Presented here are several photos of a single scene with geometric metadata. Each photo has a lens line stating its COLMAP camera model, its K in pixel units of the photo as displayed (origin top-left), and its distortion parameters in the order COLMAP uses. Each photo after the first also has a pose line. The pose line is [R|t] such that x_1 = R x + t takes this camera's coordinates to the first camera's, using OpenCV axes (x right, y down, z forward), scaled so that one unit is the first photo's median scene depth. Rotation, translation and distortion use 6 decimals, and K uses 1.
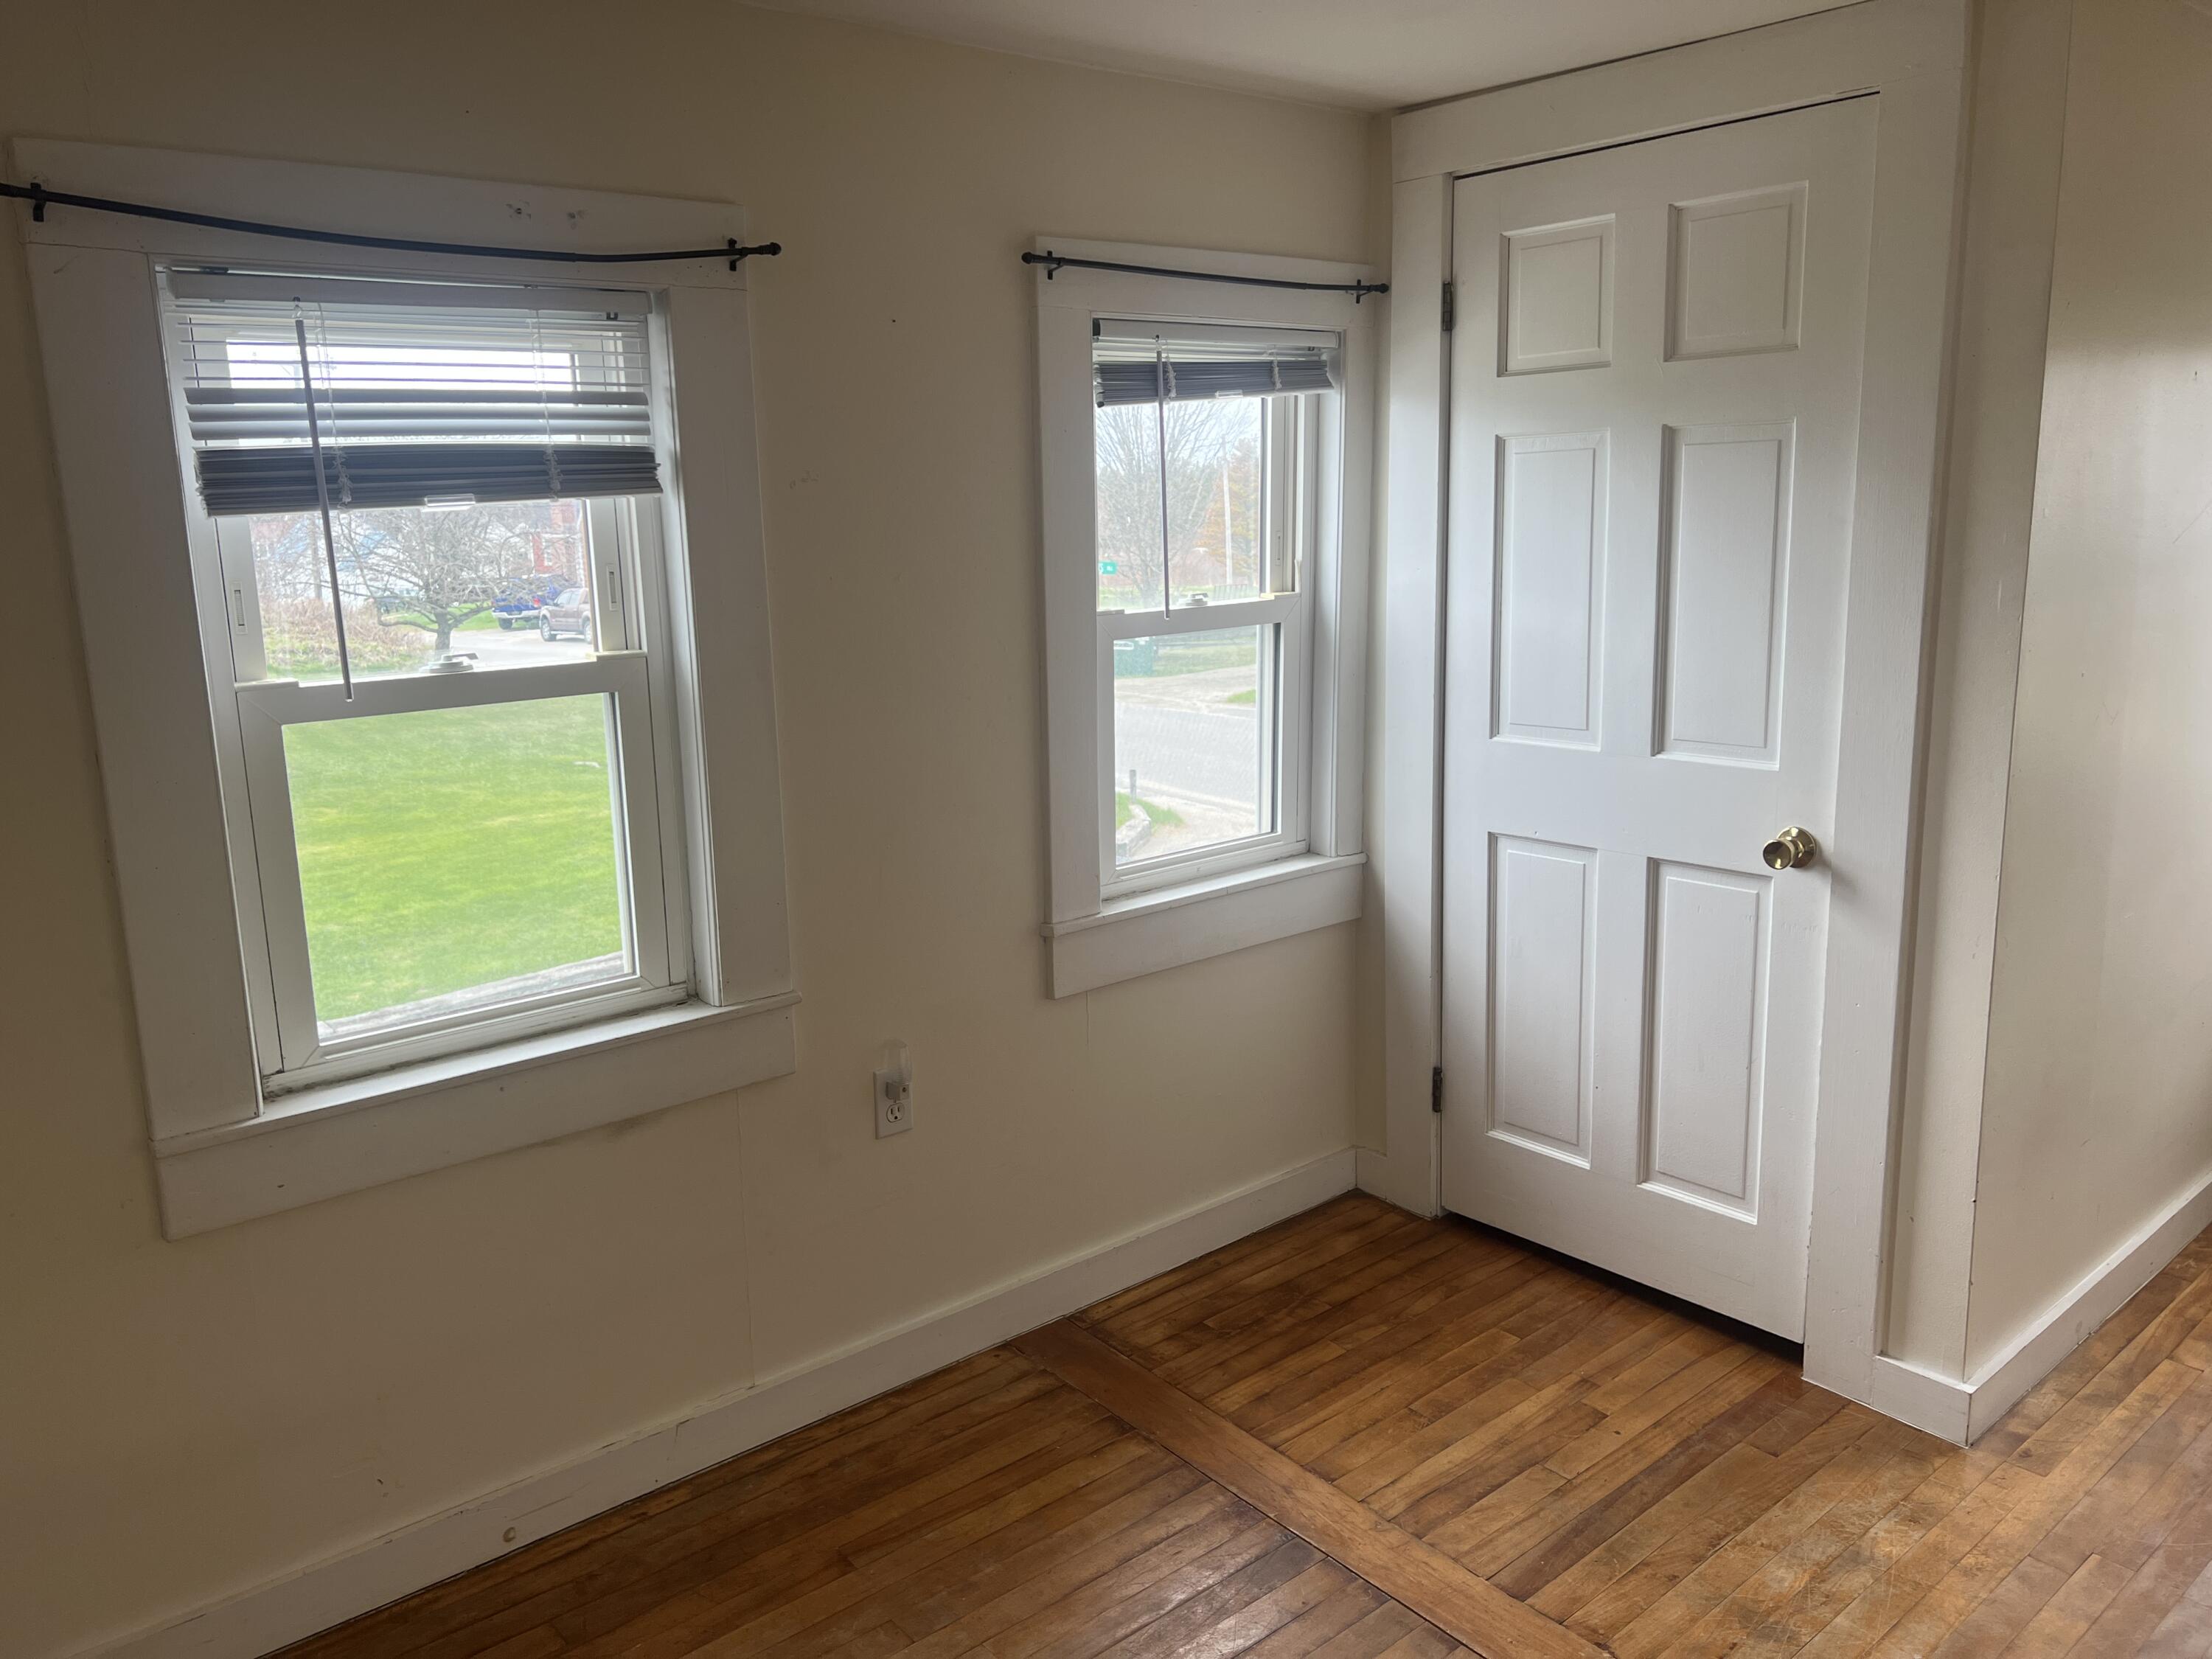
lens RADIAL K [[1652.1, 0, 1090.2], [0, 1652.1, 809.0], [0, 0, 1]] dist [0.044605, -0.049650]
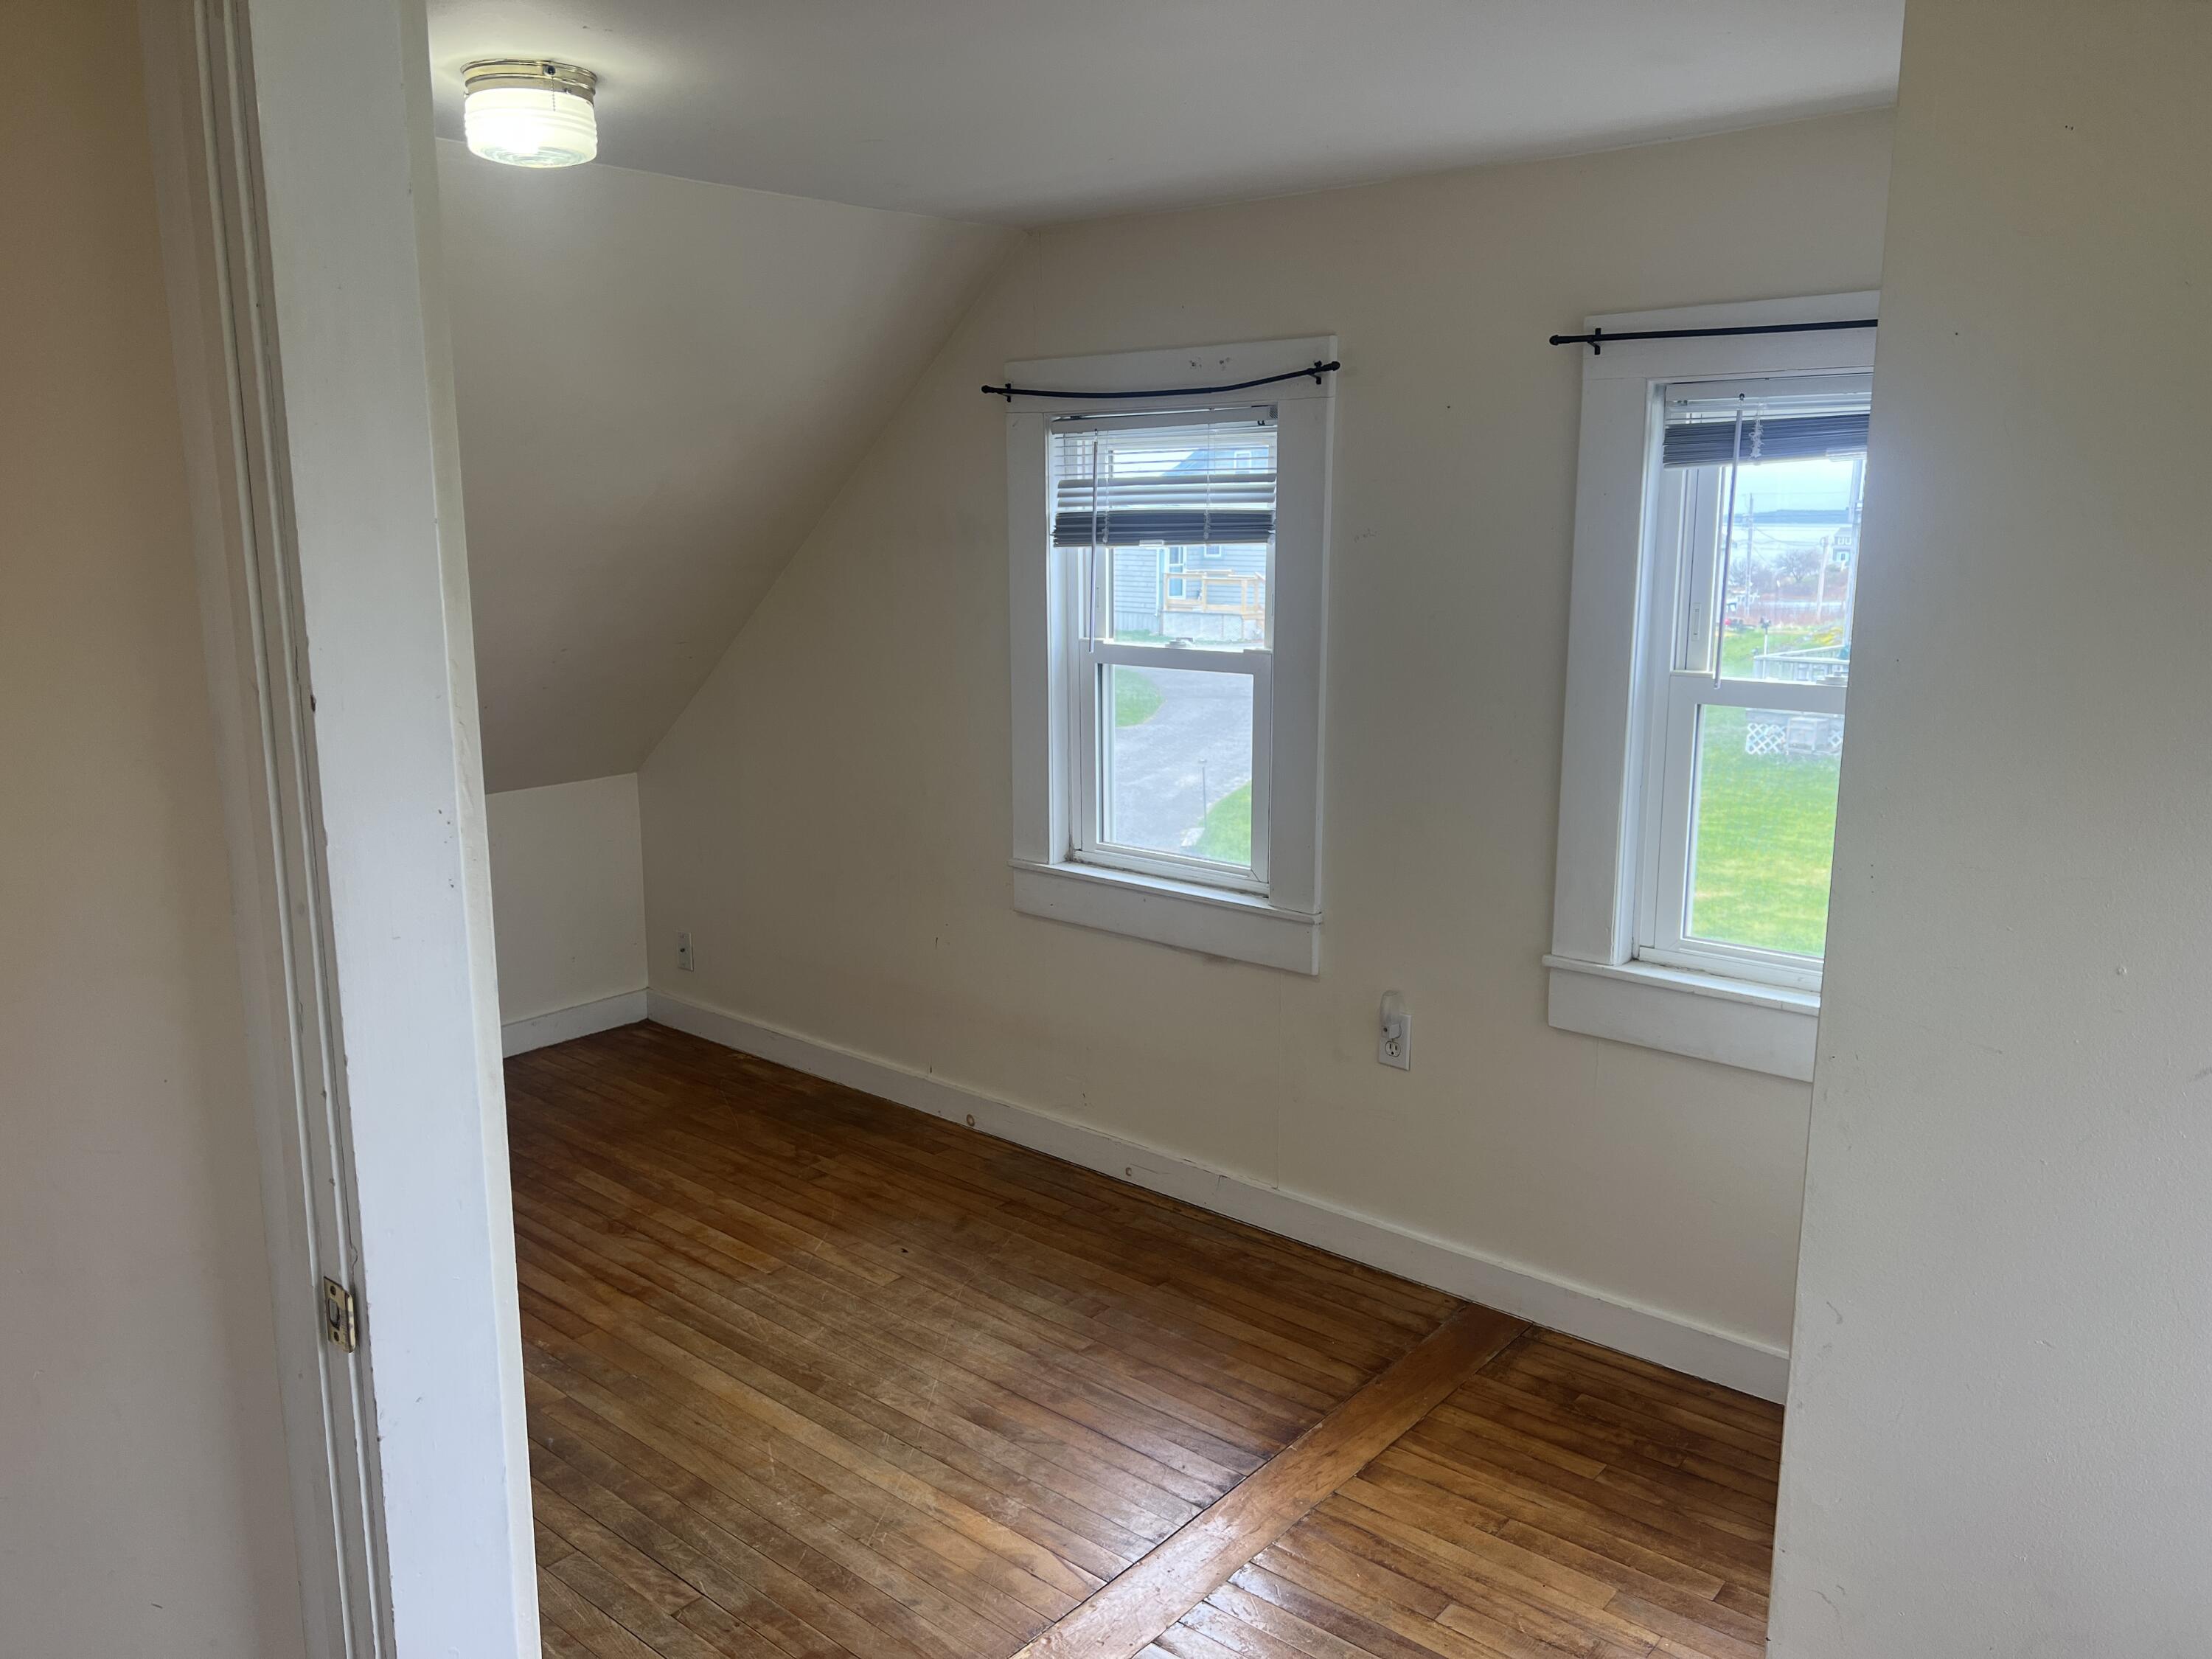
lens RADIAL K [[1652.1, 0, 1105.2], [0, 1652.1, 834.8], [0, 0, 1]] dist [0.044605, -0.049650]
pose [[0.168652, 0.212565, -0.962483, 1.119305], [-0.191746, 0.964891, 0.179498, -0.169085], [0.966845, 0.154280, 0.203489, 0.581638]]
